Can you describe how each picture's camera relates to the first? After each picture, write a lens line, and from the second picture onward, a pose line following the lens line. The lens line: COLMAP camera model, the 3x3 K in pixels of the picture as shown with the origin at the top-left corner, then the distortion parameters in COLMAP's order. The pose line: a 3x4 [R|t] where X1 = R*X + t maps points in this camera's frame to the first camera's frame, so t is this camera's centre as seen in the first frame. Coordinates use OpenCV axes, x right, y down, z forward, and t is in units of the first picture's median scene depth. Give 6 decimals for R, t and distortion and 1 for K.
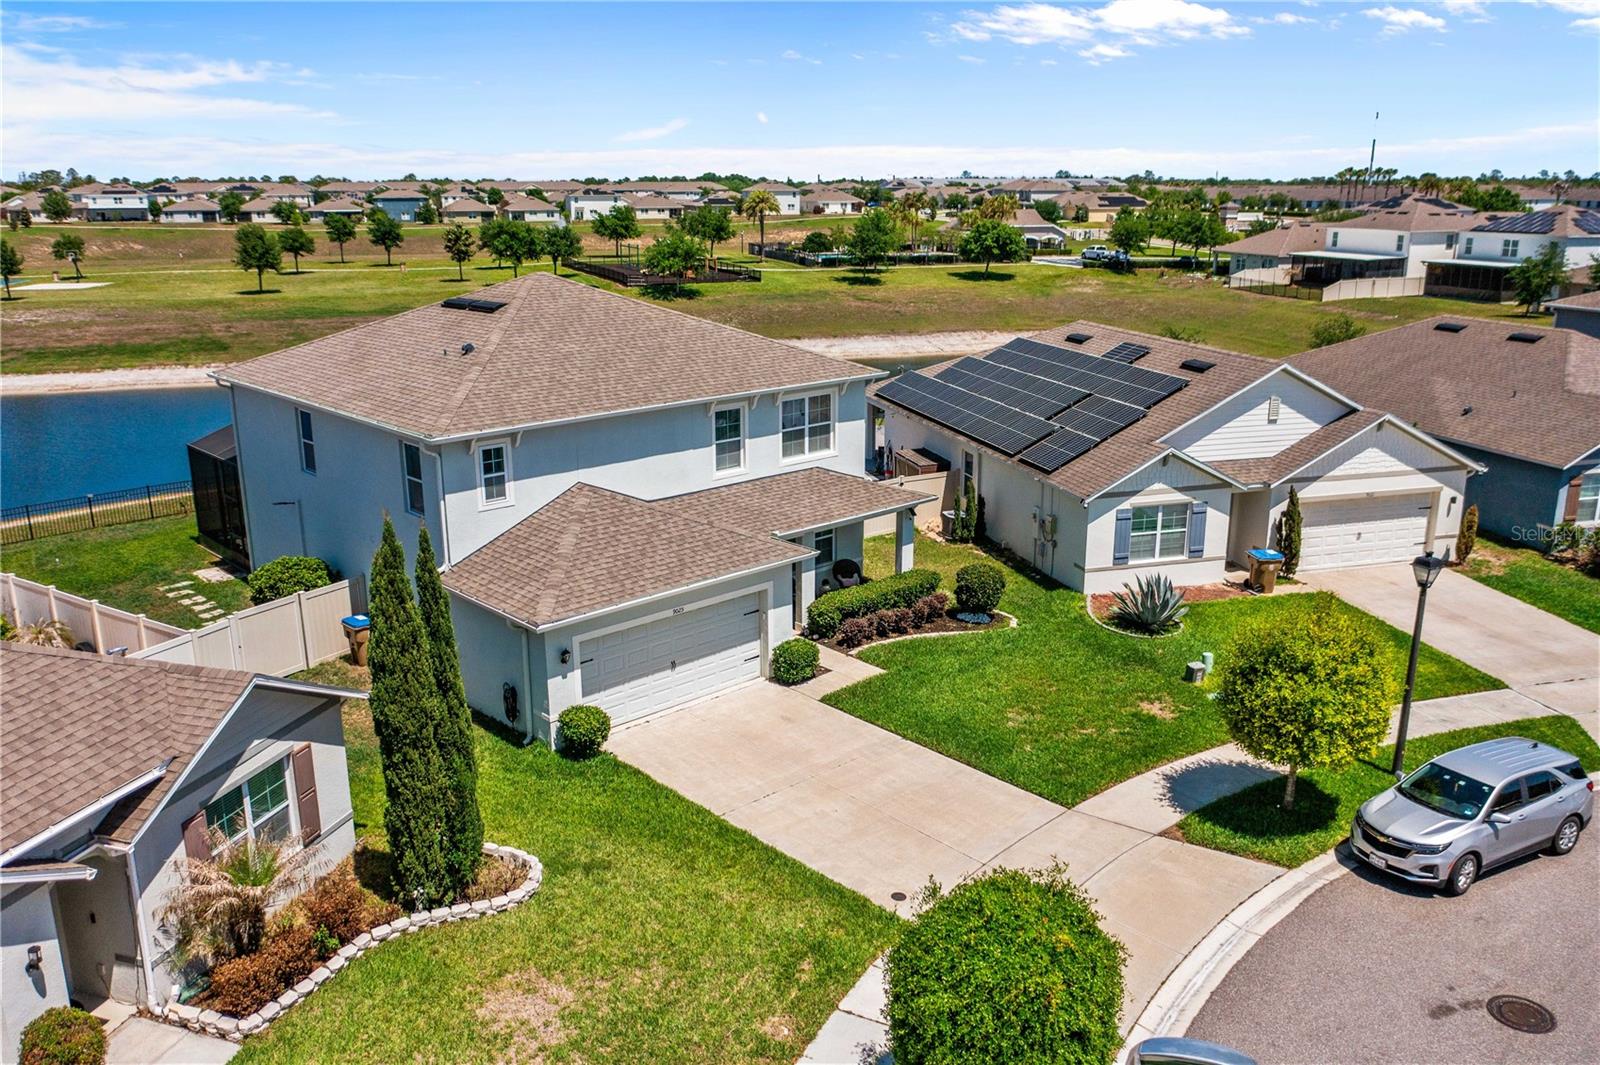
lens RADIAL K [[1263.6, 0, 799.5], [0, 1263.6, 532.0], [0, 0, 1]] dist [-0.027718, 0.010670]
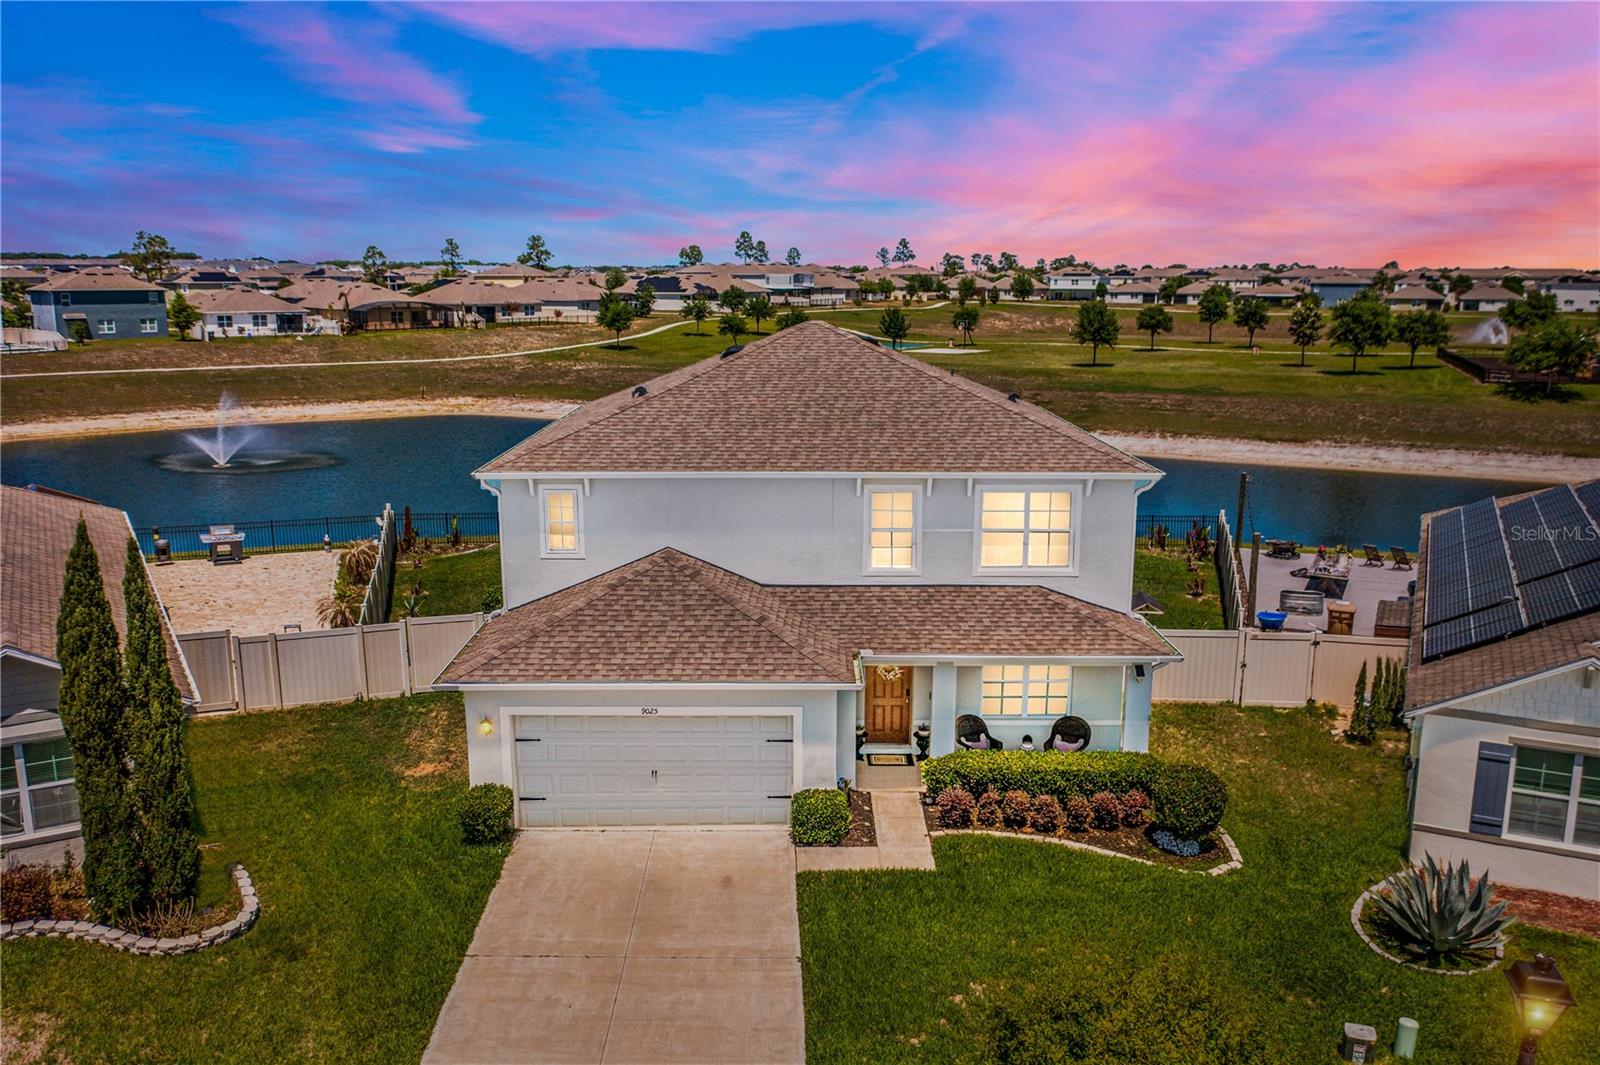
lens RADIAL K [[1263.6, 0, 799.9], [0, 1263.6, 534.1], [0, 0, 1]] dist [-0.027718, 0.010670]
pose [[0.728438, 0.138664, -0.670932, 0.100727], [-0.182993, 0.983104, 0.004504, -0.014412], [0.660221, 0.119495, 0.741505, 0.084990]]
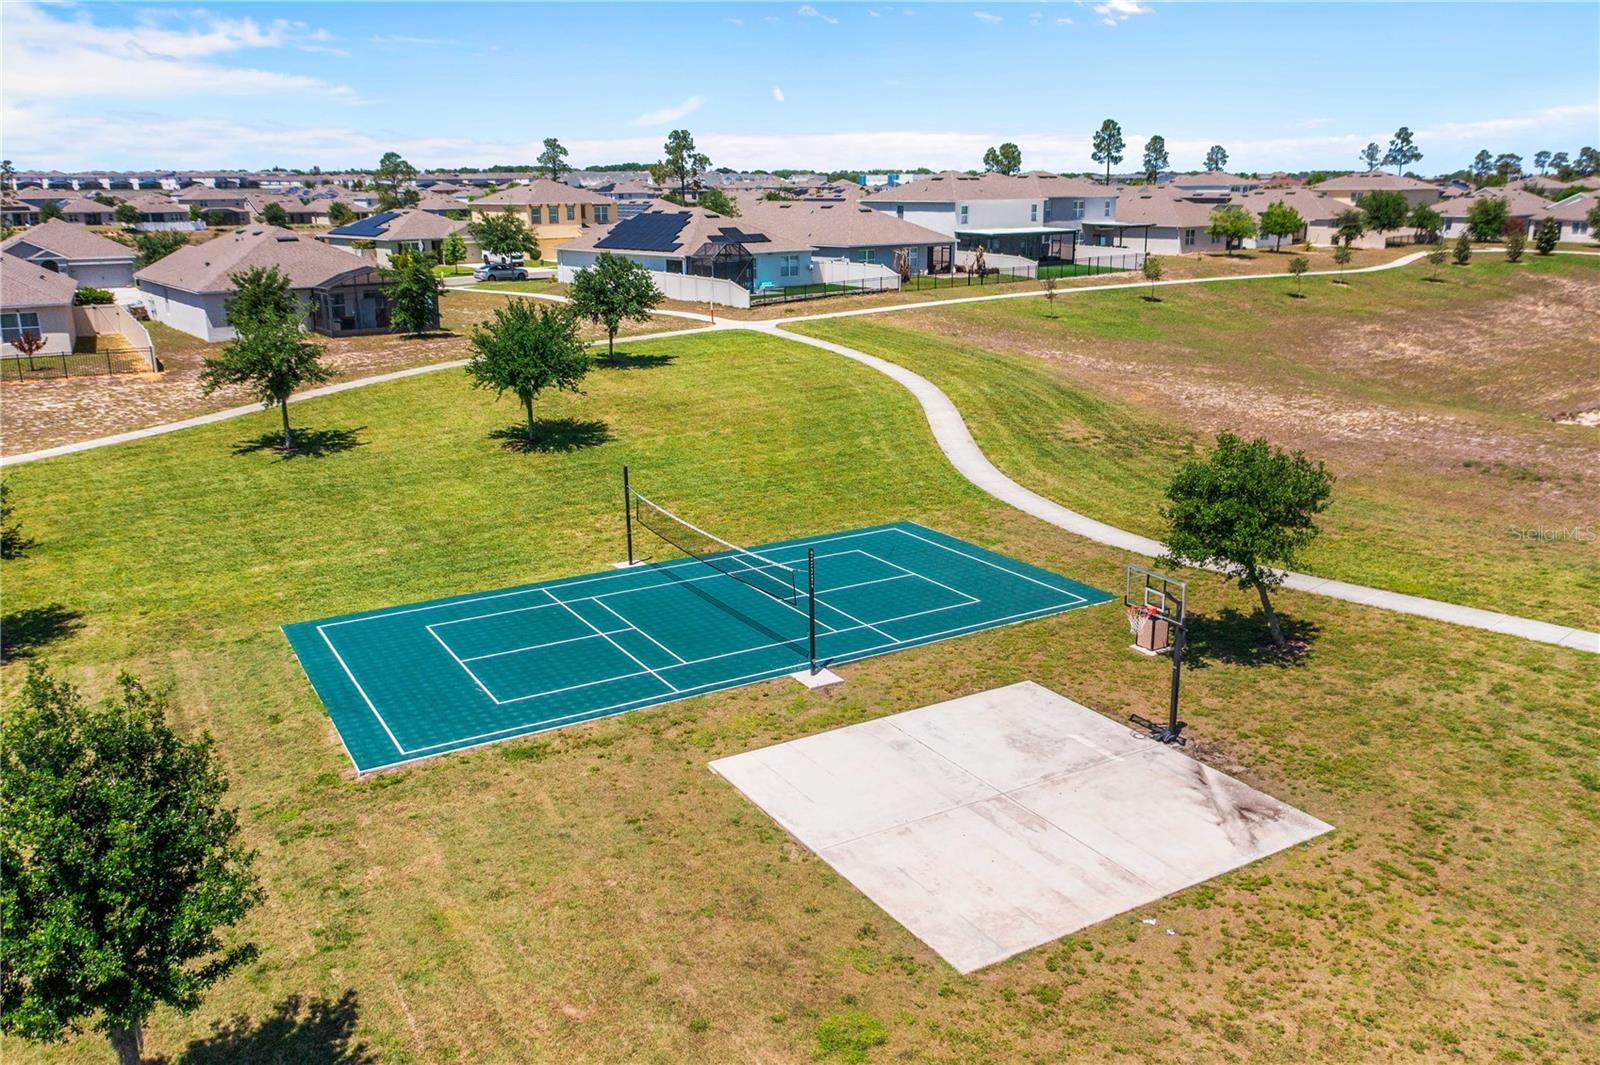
lens RADIAL K [[1263.6, 0, 801.7], [0, 1263.6, 534.7], [0, 0, 1]] dist [-0.027718, 0.010670]
pose [[0.415917, 0.238008, -0.877705, -0.412861], [-0.229258, 0.961413, 0.152069, -0.228540], [0.880031, 0.137973, 0.454433, 0.822329]]
